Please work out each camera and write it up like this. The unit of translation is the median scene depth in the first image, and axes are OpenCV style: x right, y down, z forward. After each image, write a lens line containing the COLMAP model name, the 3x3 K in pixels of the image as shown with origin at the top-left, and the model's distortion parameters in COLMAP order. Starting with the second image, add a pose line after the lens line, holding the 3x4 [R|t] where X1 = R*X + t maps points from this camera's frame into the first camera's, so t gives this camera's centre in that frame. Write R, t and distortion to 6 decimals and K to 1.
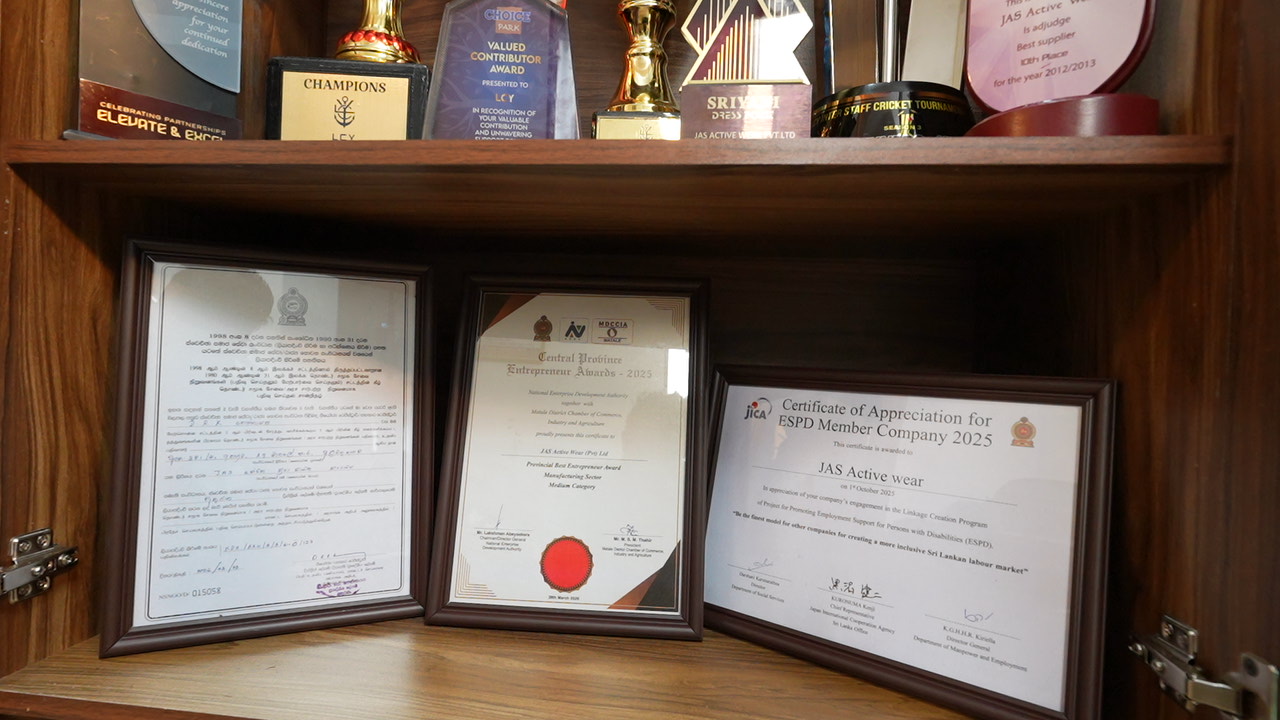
lens RADIAL K [[655.2, 0, 639.3], [0, 655.2, 361.7], [0, 0, 1]] dist [-0.011201, 0.002820]
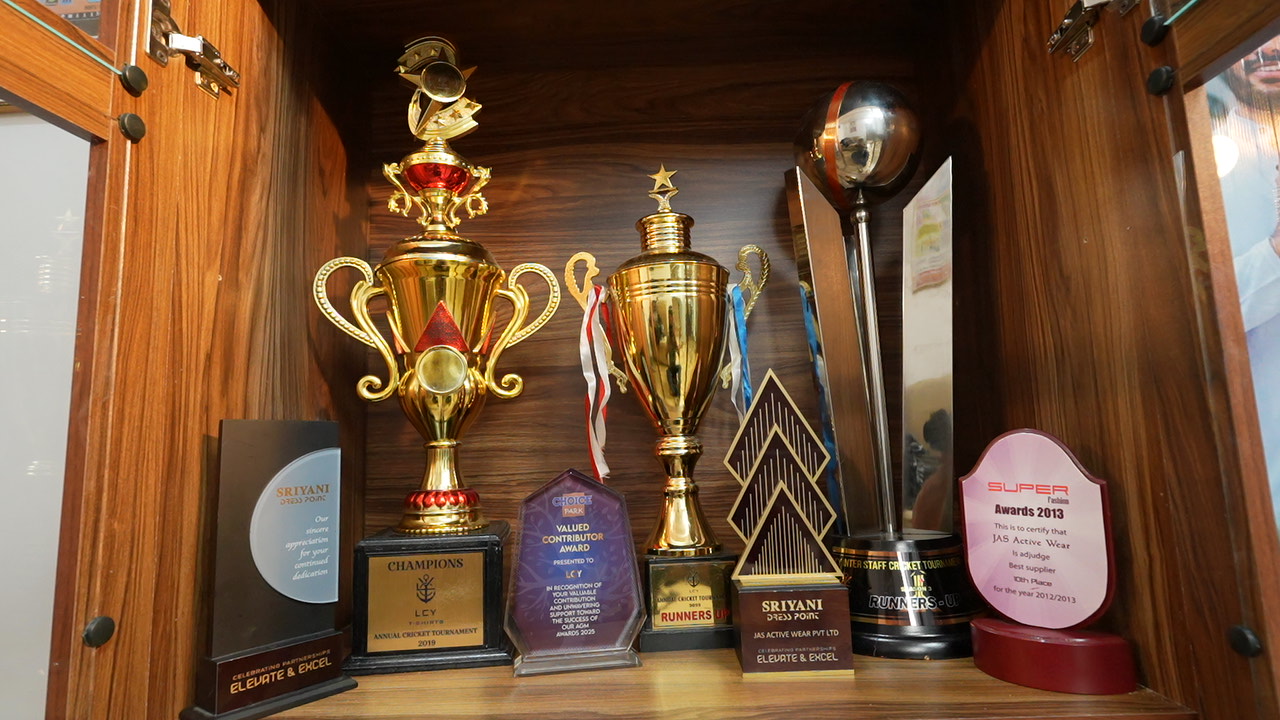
lens RADIAL K [[663.9, 0, 637.4], [0, 663.9, 357.7], [0, 0, 1]] dist [-0.009509, 0.007308]
pose [[0.994183, -0.060290, 0.089246, -0.177295], [0.072685, 0.987068, -0.142877, -0.606584], [-0.079478, 0.148532, 0.985709, -0.206237]]
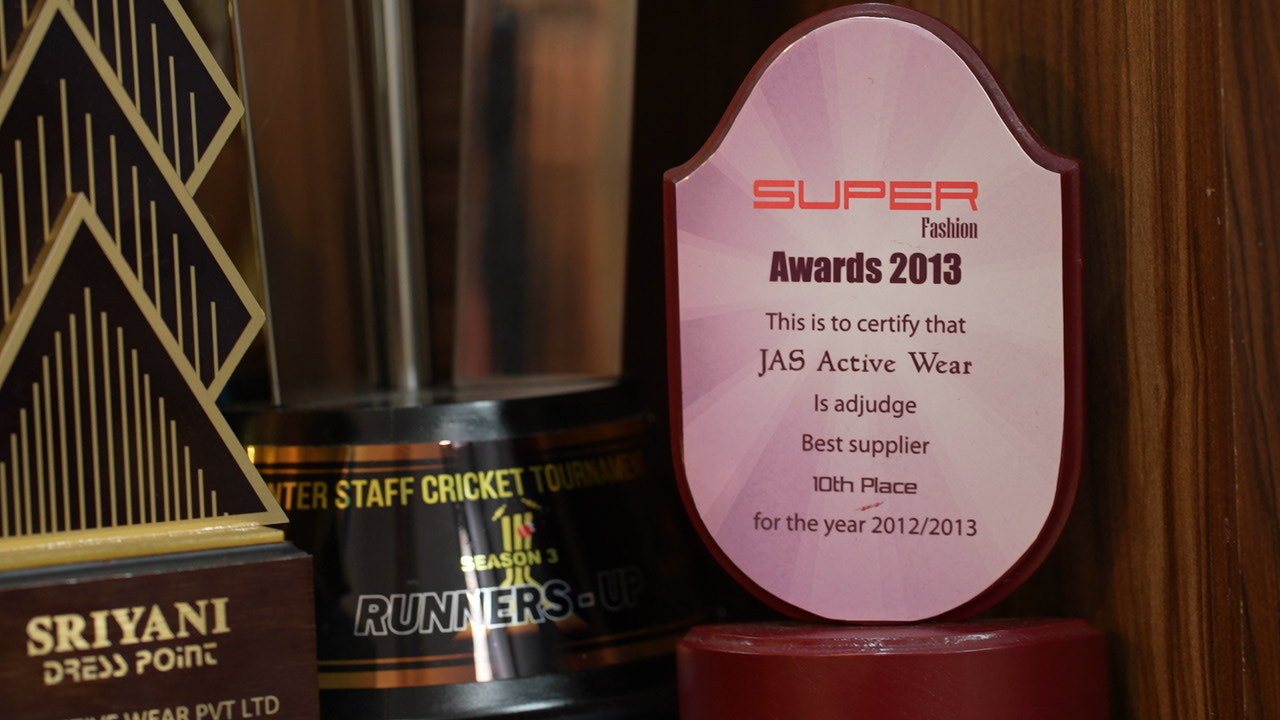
lens RADIAL K [[3882.7, 0, 650.9], [0, 3882.7, 351.7], [0, 0, 1]] dist [-0.020982, 0.000000]
pose [[0.833079, -0.113017, 0.541486, -0.599712], [0.084216, 0.993408, 0.077775, -0.588210], [-0.546706, -0.019191, 0.837105, -0.715901]]
